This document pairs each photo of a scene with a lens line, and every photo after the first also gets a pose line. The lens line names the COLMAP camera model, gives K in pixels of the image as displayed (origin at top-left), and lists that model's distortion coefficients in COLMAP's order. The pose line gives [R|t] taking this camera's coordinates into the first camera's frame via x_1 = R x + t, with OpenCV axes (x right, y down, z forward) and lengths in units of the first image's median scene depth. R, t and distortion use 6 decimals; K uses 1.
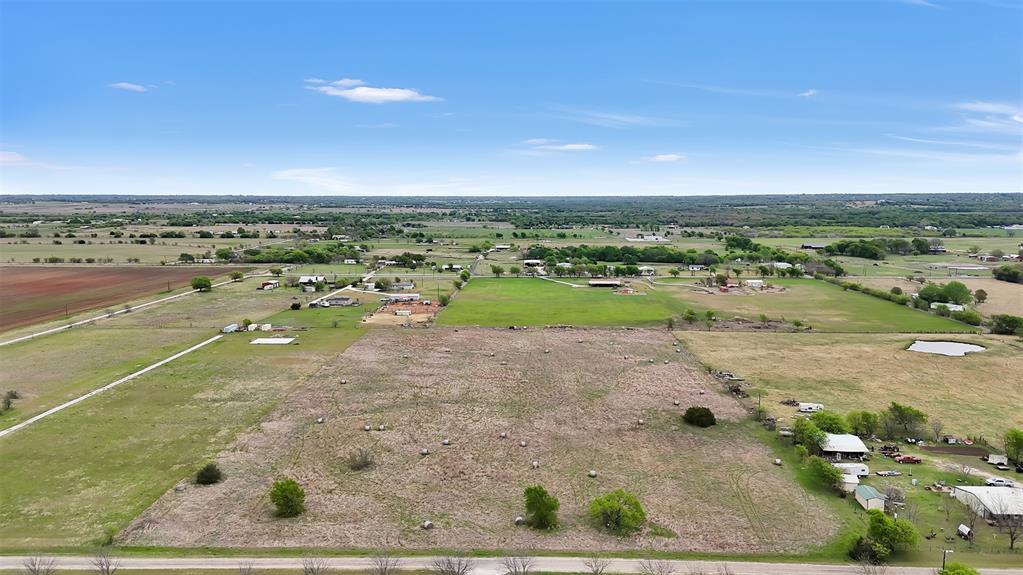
lens RADIAL K [[747.3, 0, 513.6], [0, 747.3, 291.2], [0, 0, 1]] dist [0.090259, -0.092893]
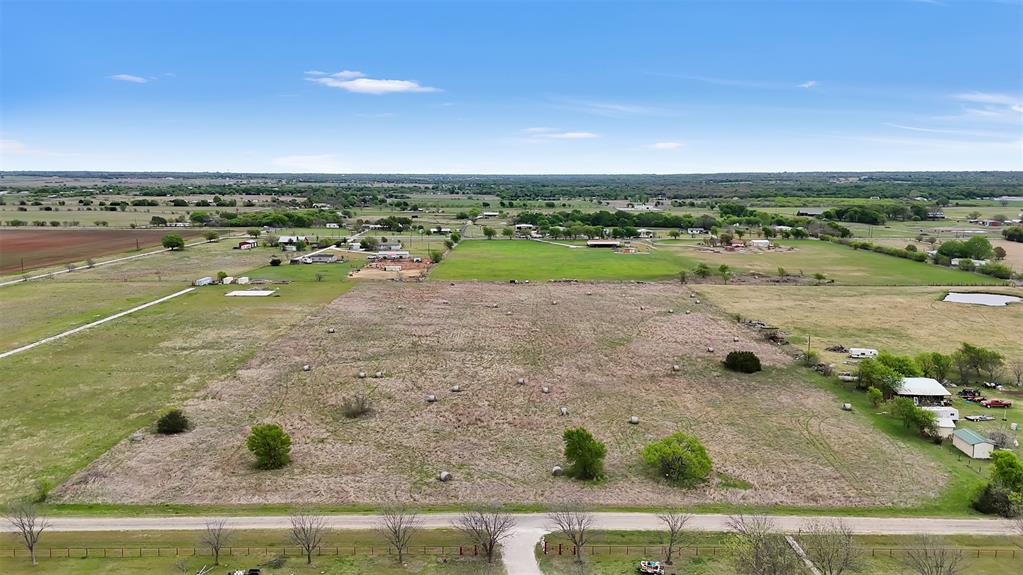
lens RADIAL K [[747.3, 0, 513.6], [0, 747.3, 291.2], [0, 0, 1]] dist [0.090259, -0.092893]
pose [[0.999688, -0.001276, 0.024936, -0.038318], [0.000606, 0.999639, 0.026856, 0.057332], [-0.024962, -0.026832, 0.999328, 0.126296]]
